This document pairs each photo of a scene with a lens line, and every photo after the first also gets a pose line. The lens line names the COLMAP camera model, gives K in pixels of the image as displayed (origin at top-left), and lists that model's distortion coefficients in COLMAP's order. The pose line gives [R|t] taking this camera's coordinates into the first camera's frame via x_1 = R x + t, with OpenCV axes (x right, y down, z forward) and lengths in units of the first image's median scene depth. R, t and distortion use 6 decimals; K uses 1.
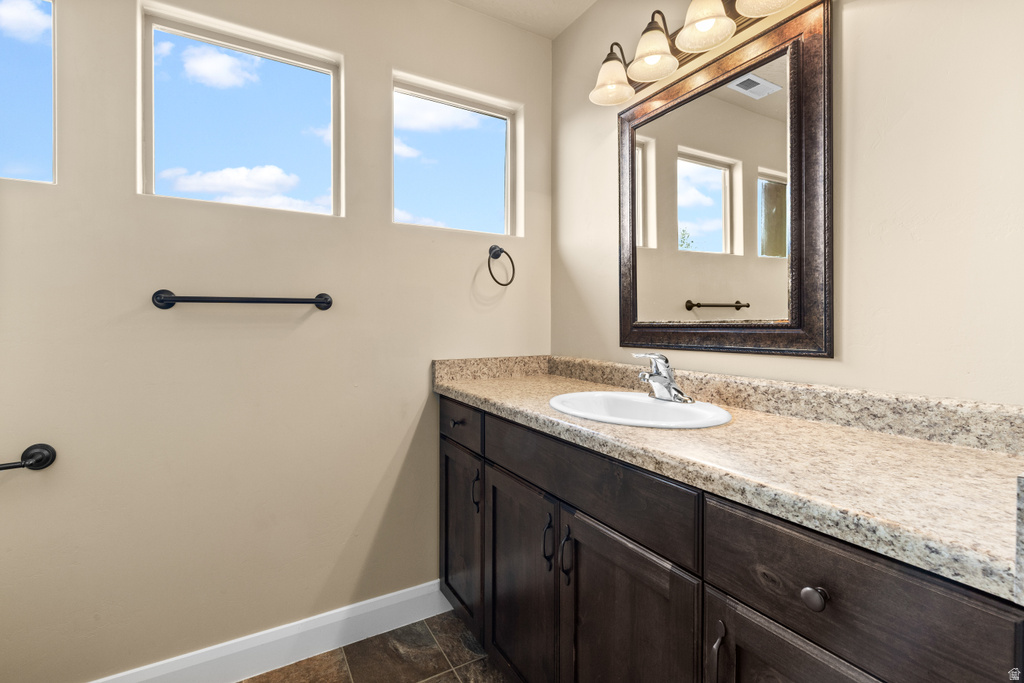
lens RADIAL K [[450.1, 0, 510.4], [0, 450.1, 339.4], [0, 0, 1]] dist [-0.002563, -0.000041]
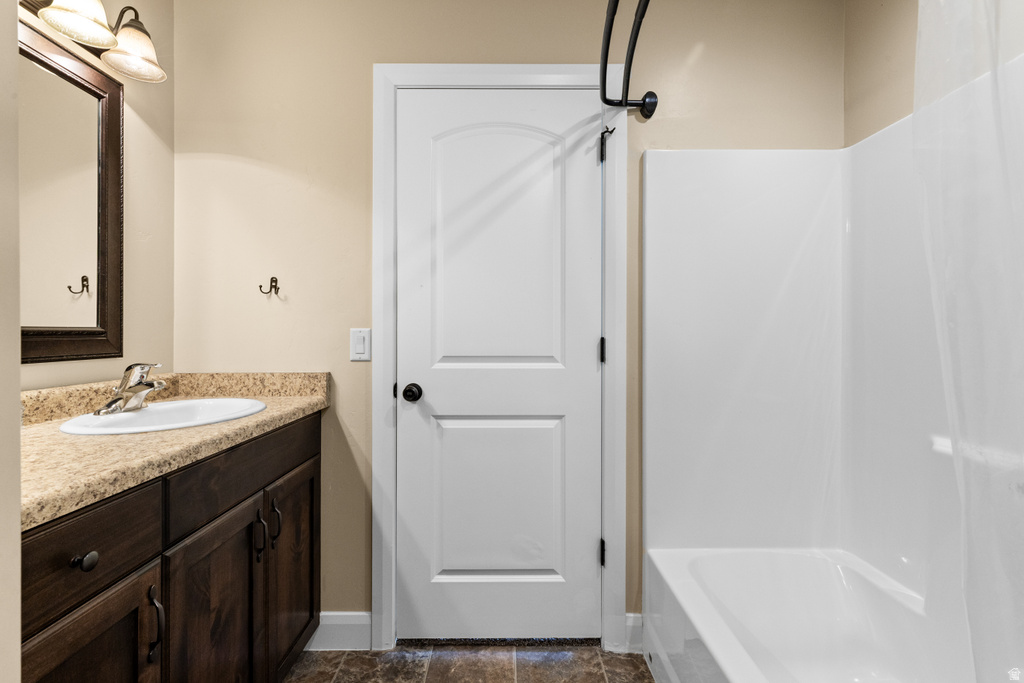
lens RADIAL K [[450.1, 0, 511.3], [0, 450.1, 336.2], [0, 0, 1]] dist [-0.002563, -0.000041]
pose [[-0.864866, -0.007123, 0.501951, -0.855790], [0.013605, 0.999199, 0.037621, -0.049807], [-0.501818, 0.039366, -0.864077, 1.425265]]
